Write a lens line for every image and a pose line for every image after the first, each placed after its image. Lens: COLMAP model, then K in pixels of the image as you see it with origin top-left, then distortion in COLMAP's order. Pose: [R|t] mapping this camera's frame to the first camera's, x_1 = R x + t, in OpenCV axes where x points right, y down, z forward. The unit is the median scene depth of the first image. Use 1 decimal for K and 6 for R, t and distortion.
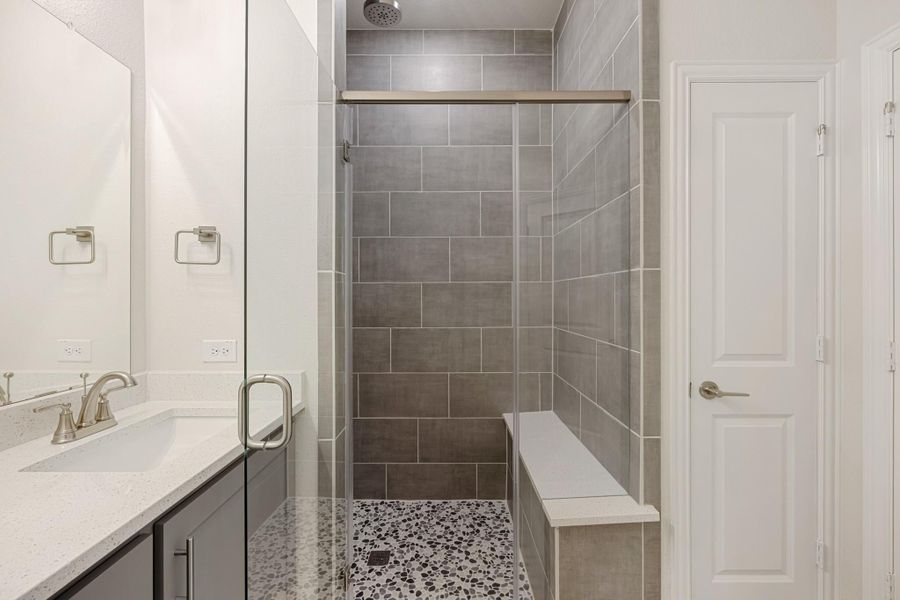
lens RADIAL K [[369.6, 0, 450.7], [0, 369.6, 298.3], [0, 0, 1]] dist [0.000501, 0.000145]
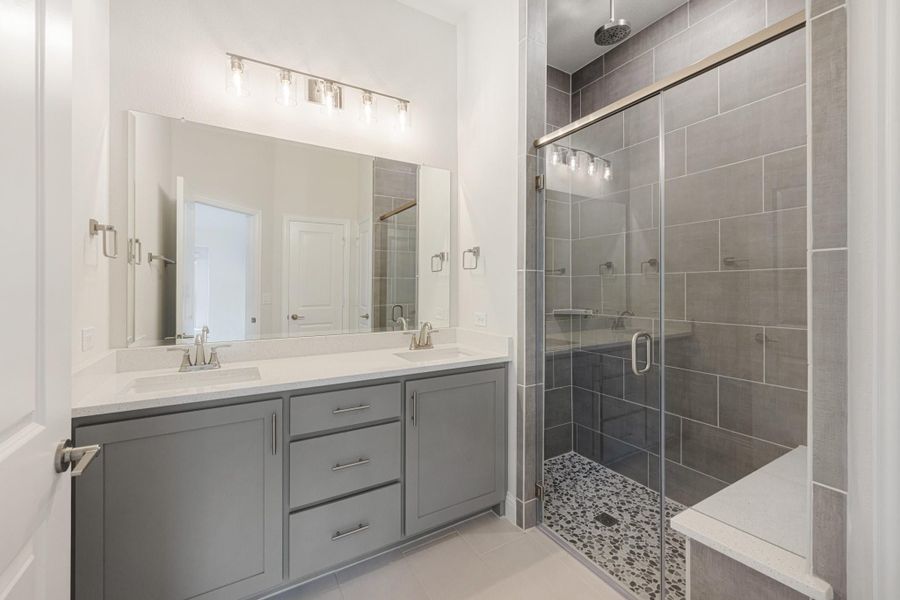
lens RADIAL K [[369.6, 0, 440.6], [0, 369.6, 285.9], [0, 0, 1]] dist [0.000501, 0.000145]
pose [[0.490787, -0.002569, -0.871276, 0.513821], [-0.004022, 0.999978, -0.005213, -0.001641], [0.871271, 0.006063, 0.490766, 0.002846]]
